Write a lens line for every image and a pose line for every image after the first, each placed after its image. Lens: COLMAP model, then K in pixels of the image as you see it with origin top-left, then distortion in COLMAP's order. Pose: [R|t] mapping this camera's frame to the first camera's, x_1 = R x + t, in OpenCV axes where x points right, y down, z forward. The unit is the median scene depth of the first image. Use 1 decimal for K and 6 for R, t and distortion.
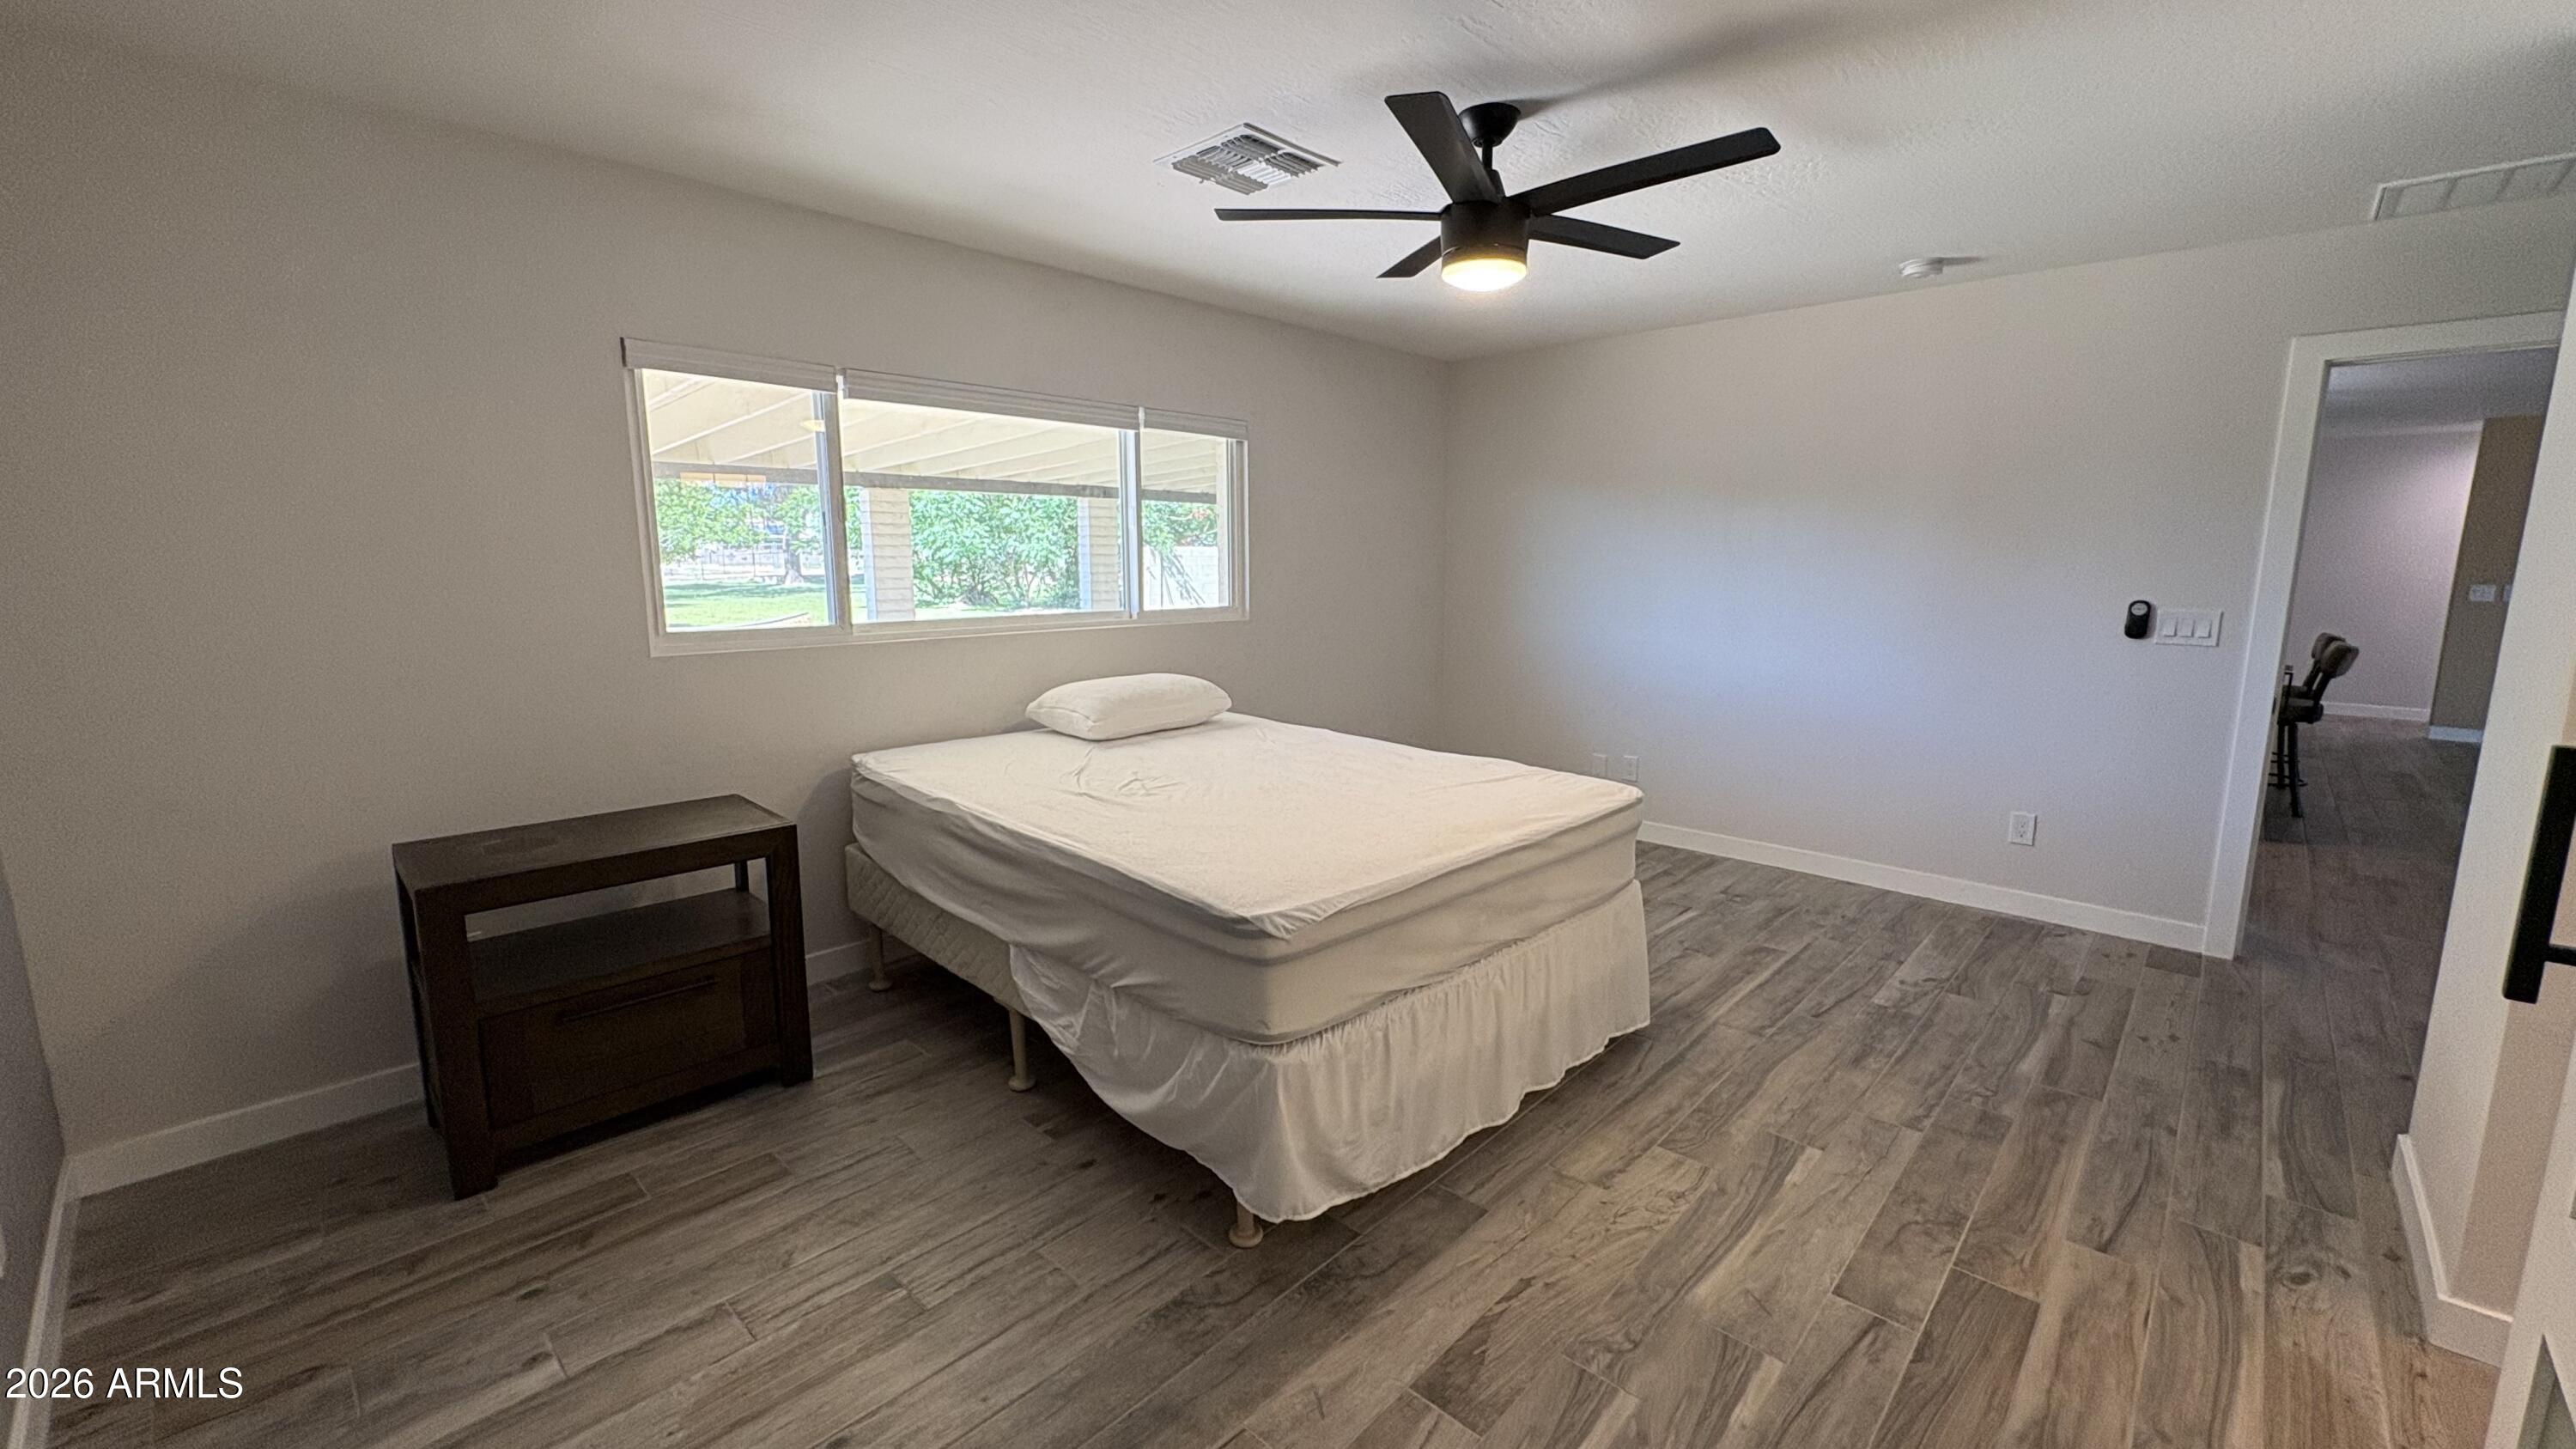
lens RADIAL K [[1028.4, 0, 1290.7], [0, 1028.4, 725.0], [0, 0, 1]] dist [-0.001356, 0.000334]
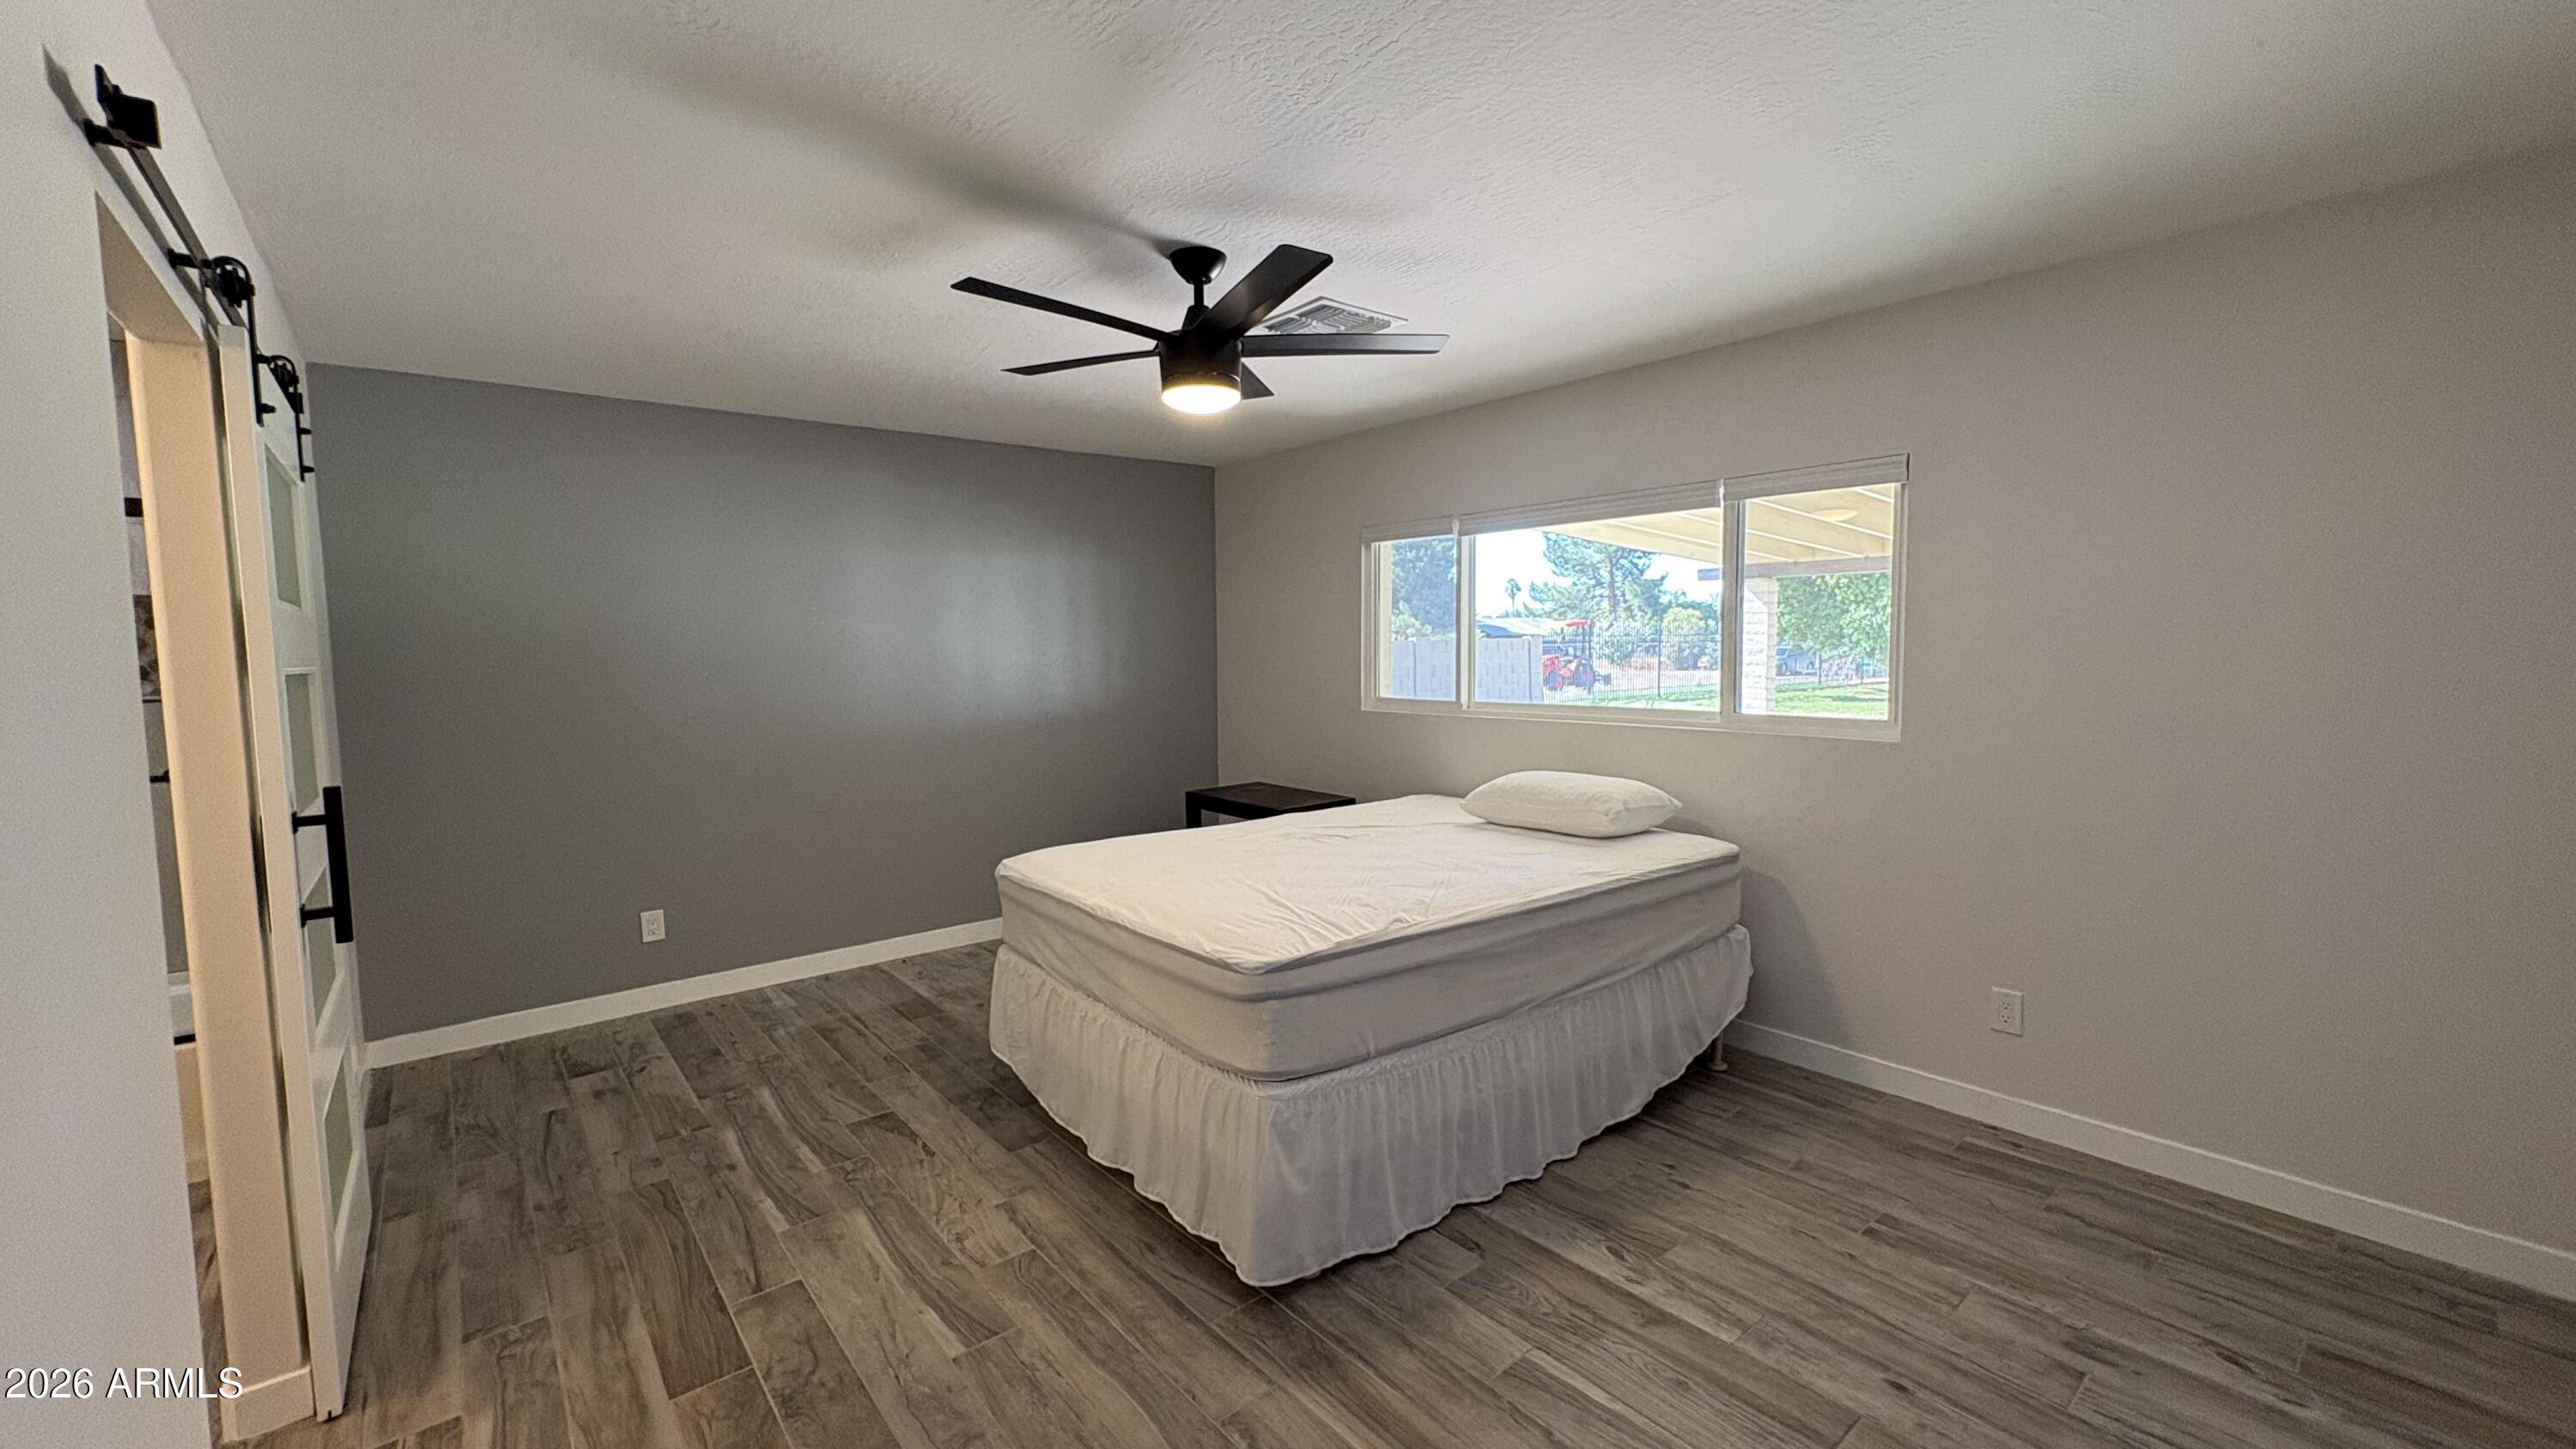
lens RADIAL K [[1028.4, 0, 1290.7], [0, 1028.4, 725.0], [0, 0, 1]] dist [-0.001356, 0.000334]
pose [[-0.124491, 0.079145, -0.989059, 1.457019], [-0.146313, 0.984452, 0.097192, -0.256006], [0.981374, 0.156811, -0.110976, 1.461463]]
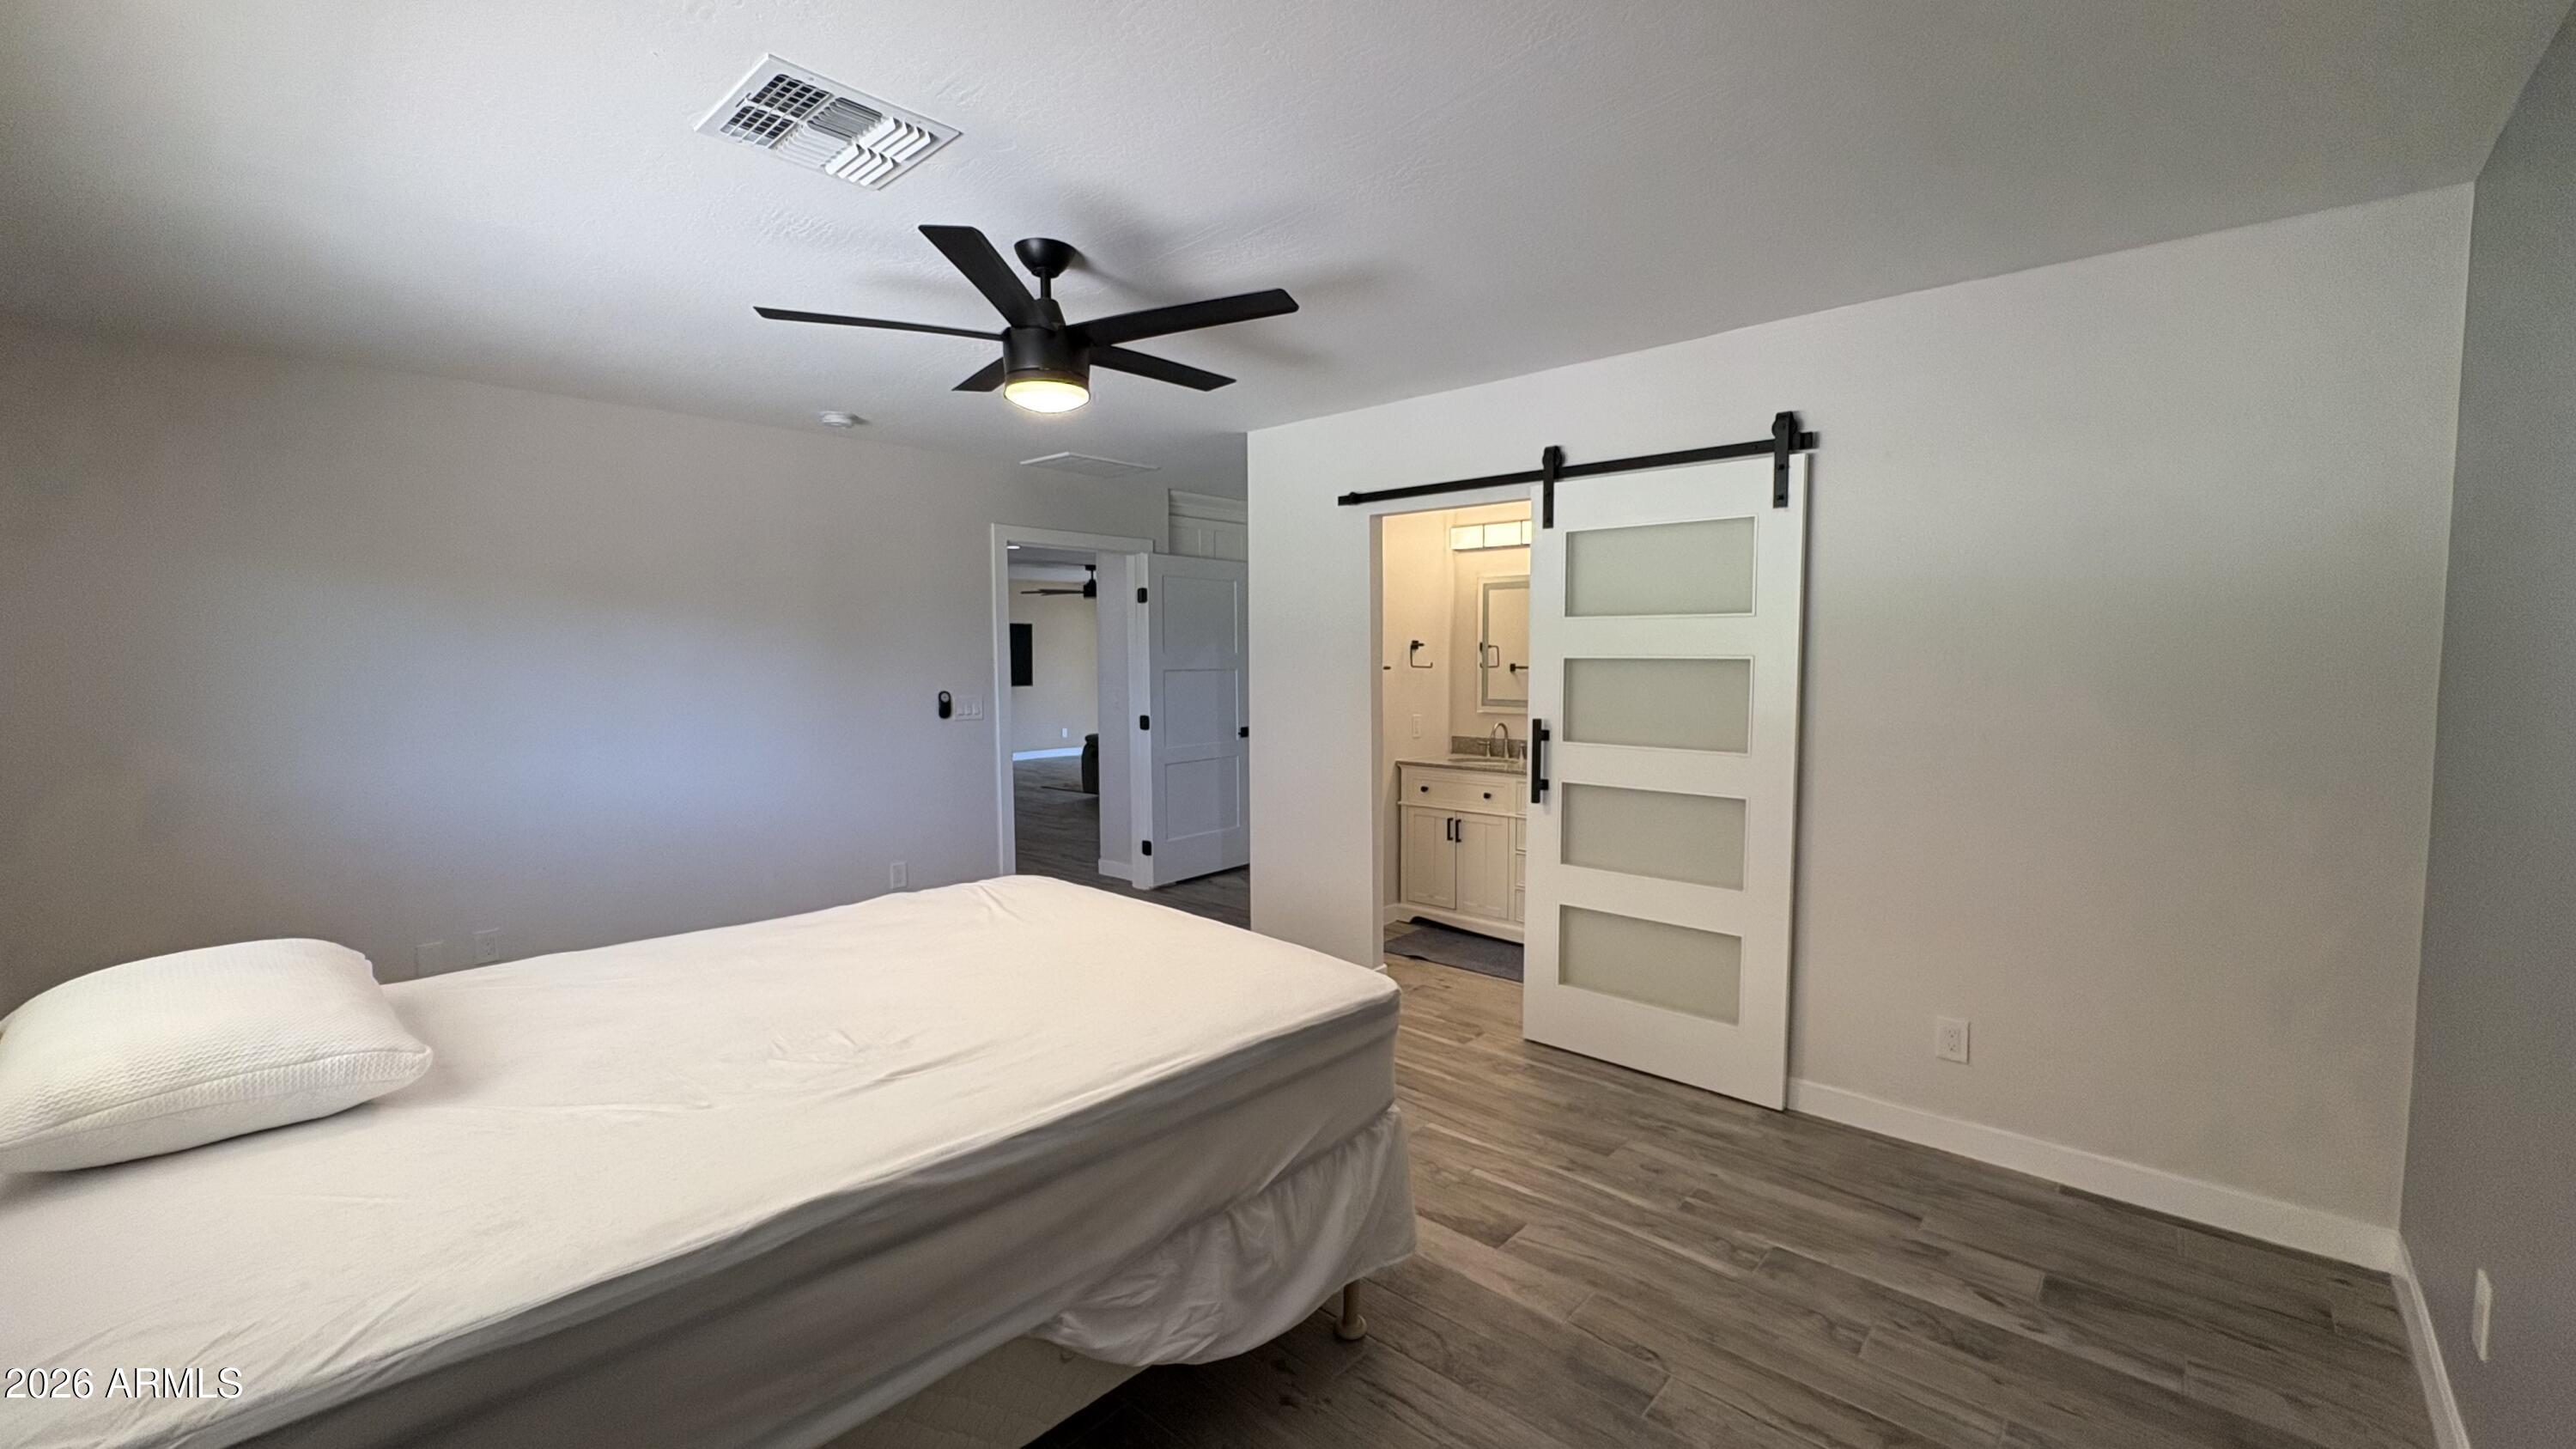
lens RADIAL K [[1028.4, 0, 1290.7], [0, 1028.4, 725.0], [0, 0, 1]] dist [-0.001356, 0.000334]
pose [[-0.027710, -0.072880, 0.996956, -1.002164], [0.169140, 0.982616, 0.076533, -0.176443], [-0.985202, 0.170746, -0.014902, 0.960901]]
